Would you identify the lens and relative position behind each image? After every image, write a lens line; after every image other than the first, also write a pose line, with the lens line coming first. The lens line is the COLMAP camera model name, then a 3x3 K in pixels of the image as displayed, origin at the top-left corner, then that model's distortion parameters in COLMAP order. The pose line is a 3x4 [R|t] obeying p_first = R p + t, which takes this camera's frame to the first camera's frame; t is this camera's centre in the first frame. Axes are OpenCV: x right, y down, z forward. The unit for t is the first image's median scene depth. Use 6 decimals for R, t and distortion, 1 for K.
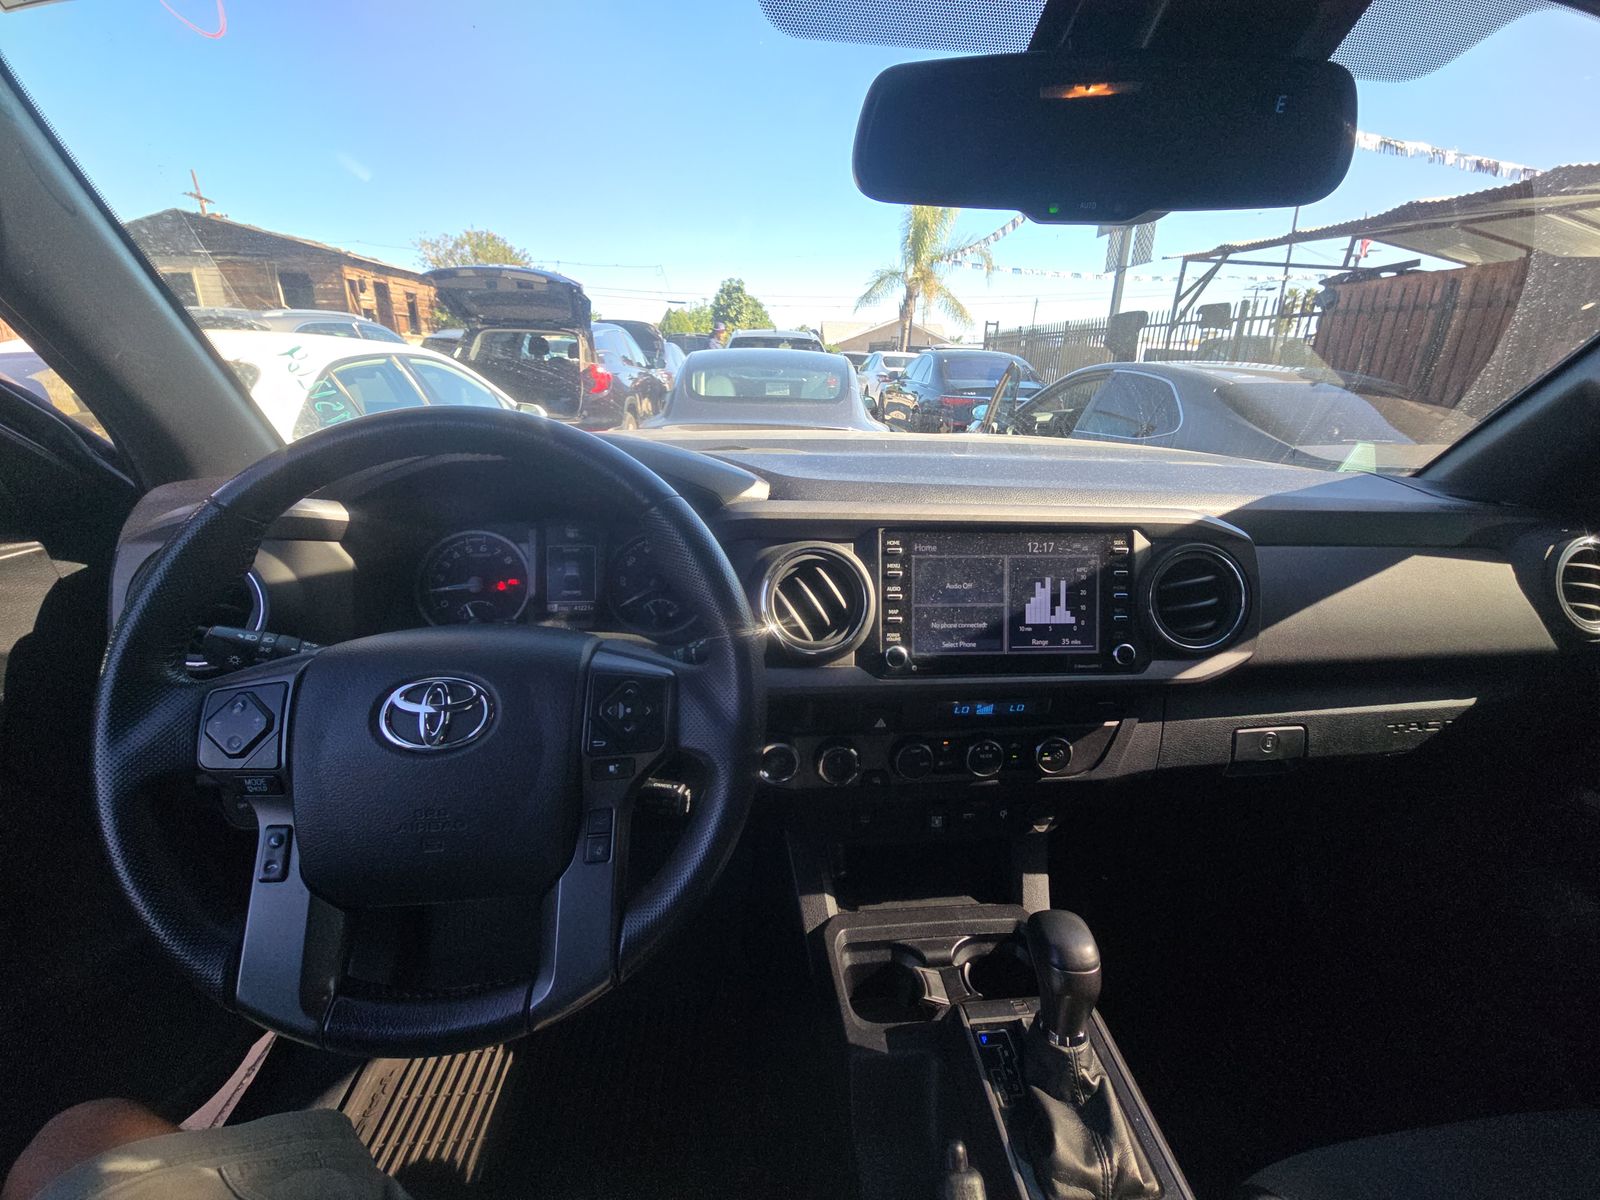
lens RADIAL K [[631.3, 0, 804.4], [0, 631.3, 603.5], [0, 0, 1]] dist [0.017167, -0.011292]
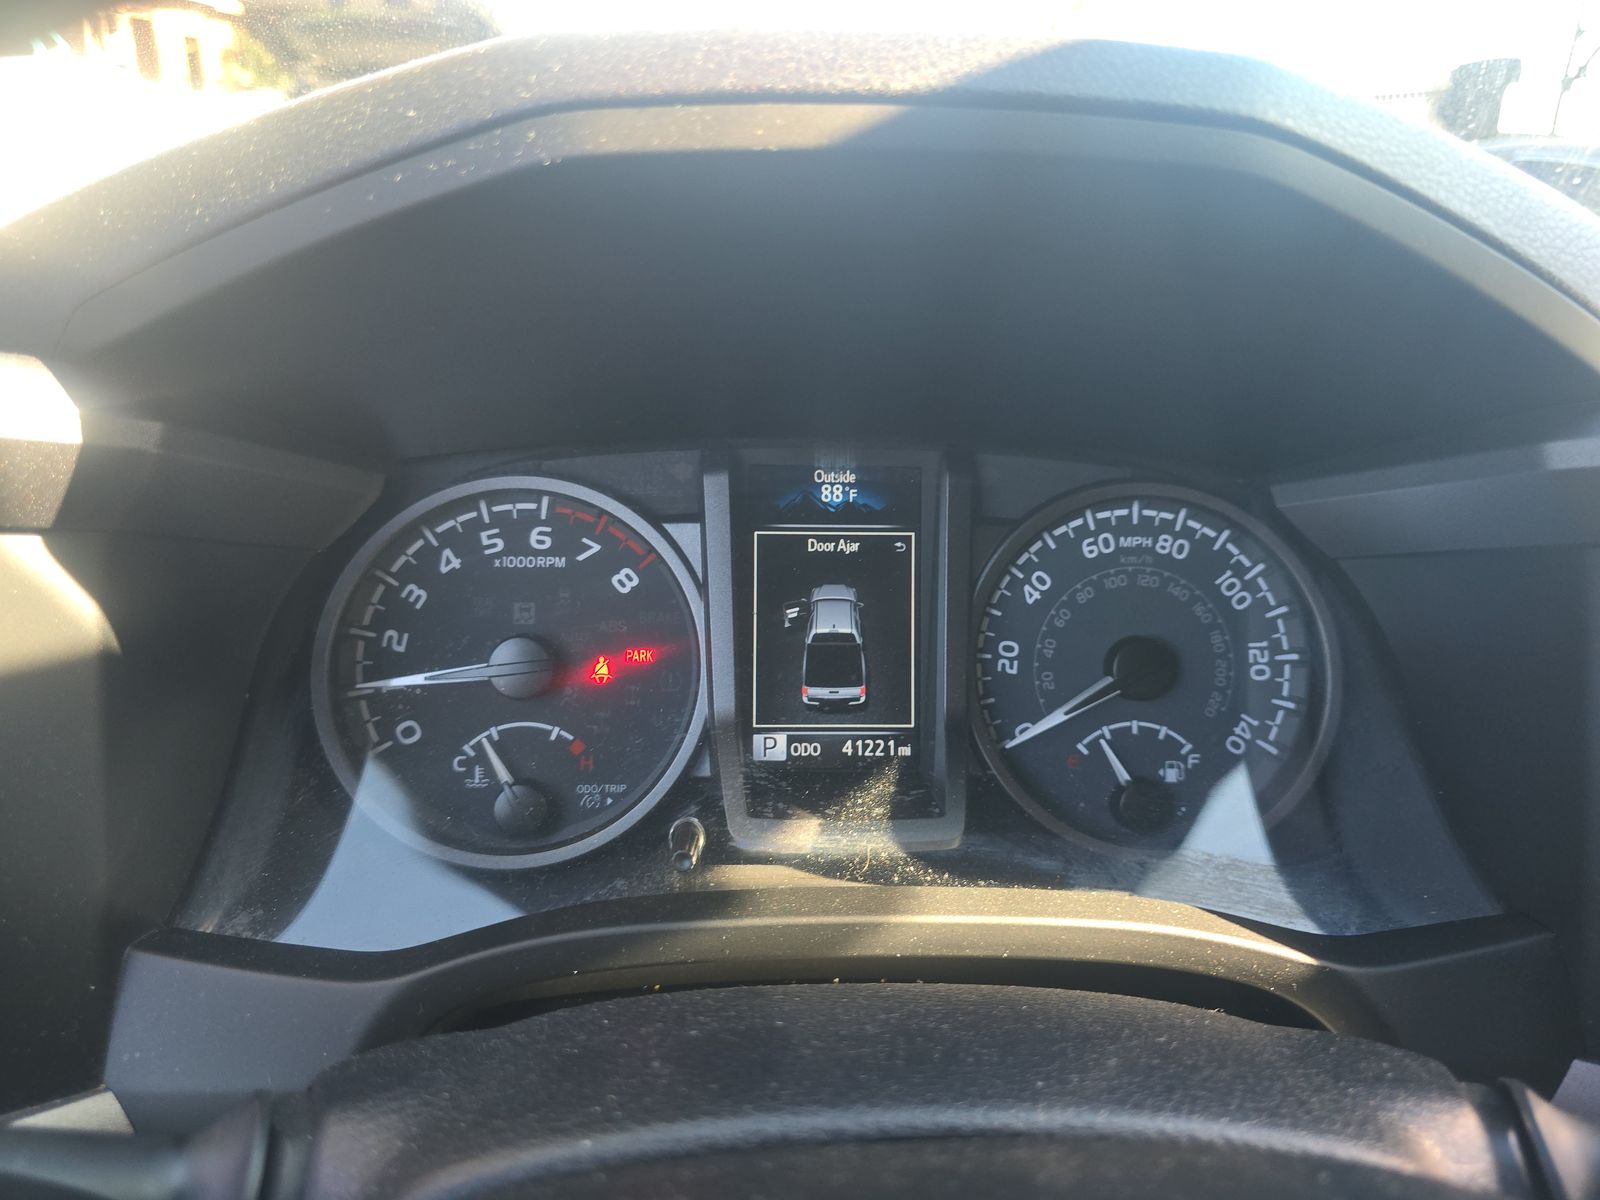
lens RADIAL K [[1069.4, 0, 800.0], [0, 1069.4, 600.0], [0, 0, 1]] dist [0.026699, -0.029383]
pose [[0.999255, 0.016032, -0.035099, -0.430071], [-0.015240, 0.999625, 0.022733, -0.083099], [0.035450, -0.022181, 0.999125, 0.600798]]
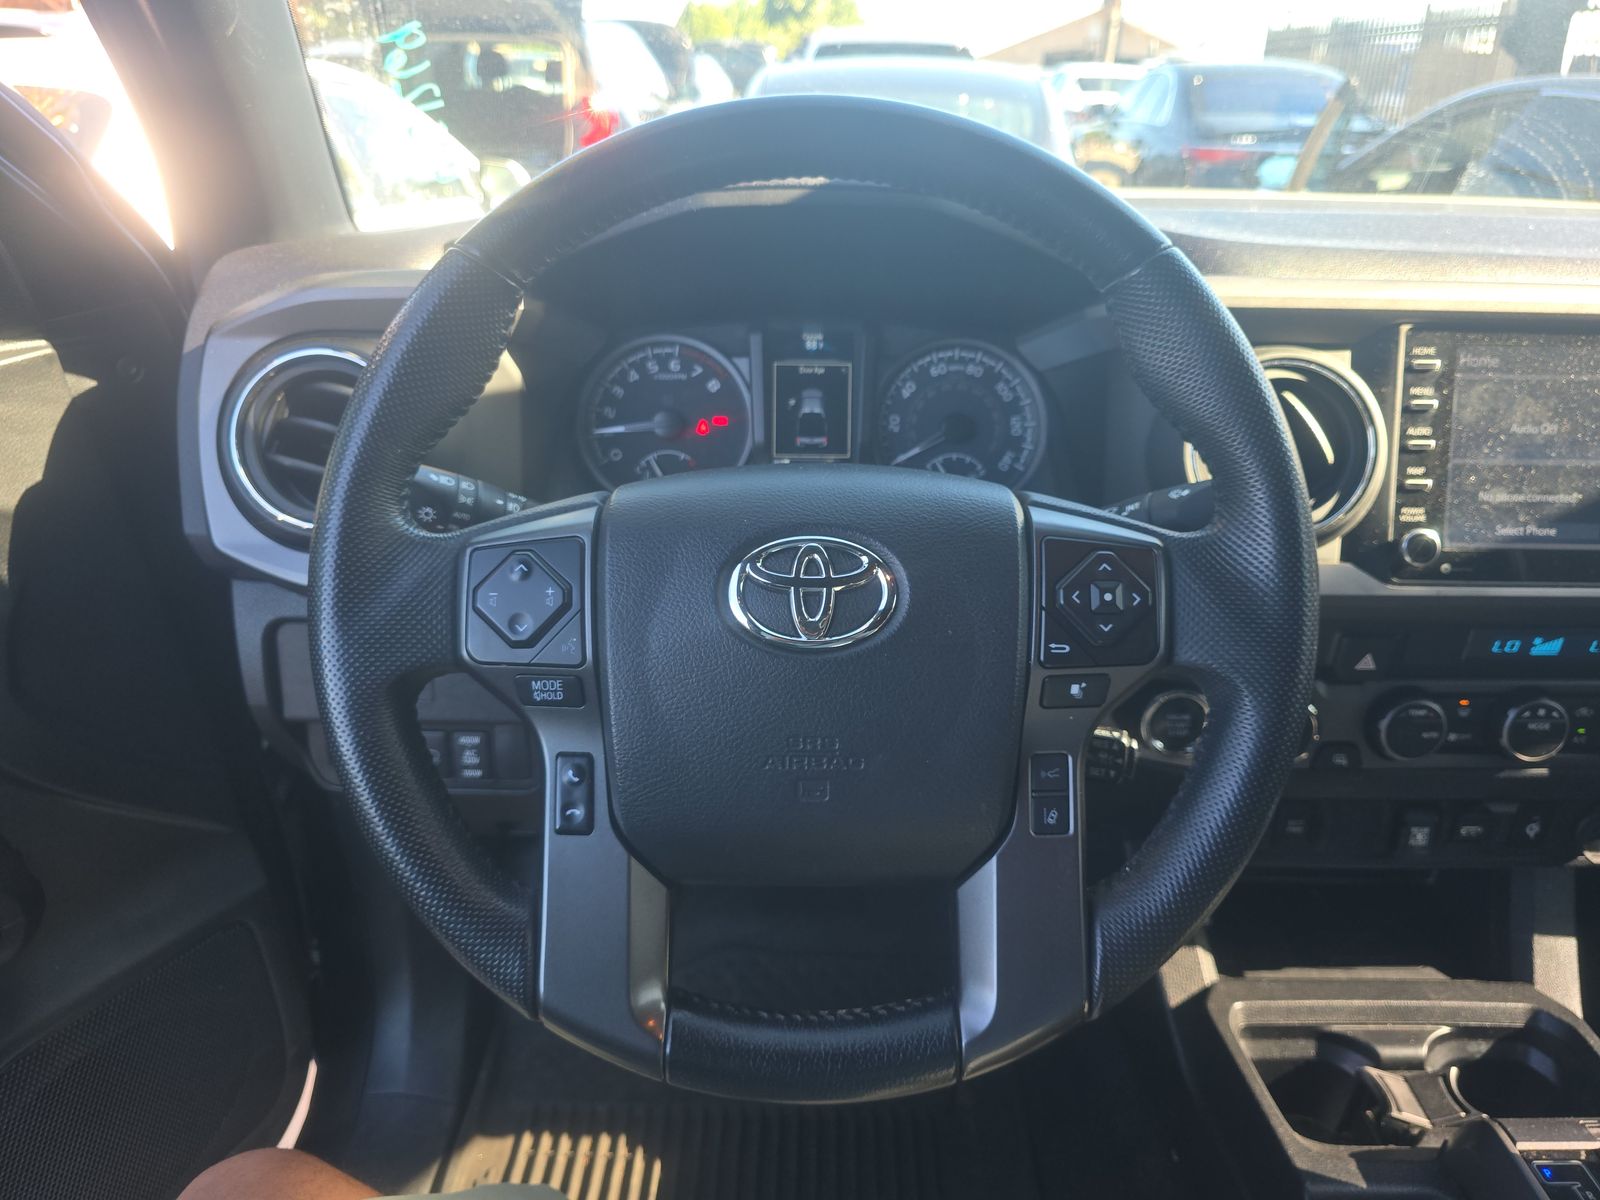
lens RADIAL K [[1069.4, 0, 800.0], [0, 1069.4, 600.0], [0, 0, 1]] dist [0.026699, -0.029383]
pose [[0.995420, 0.027873, -0.091441, -0.328110], [-0.020731, 0.996726, 0.078151, 0.065536], [0.093320, -0.075898, 0.992739, -0.046363]]
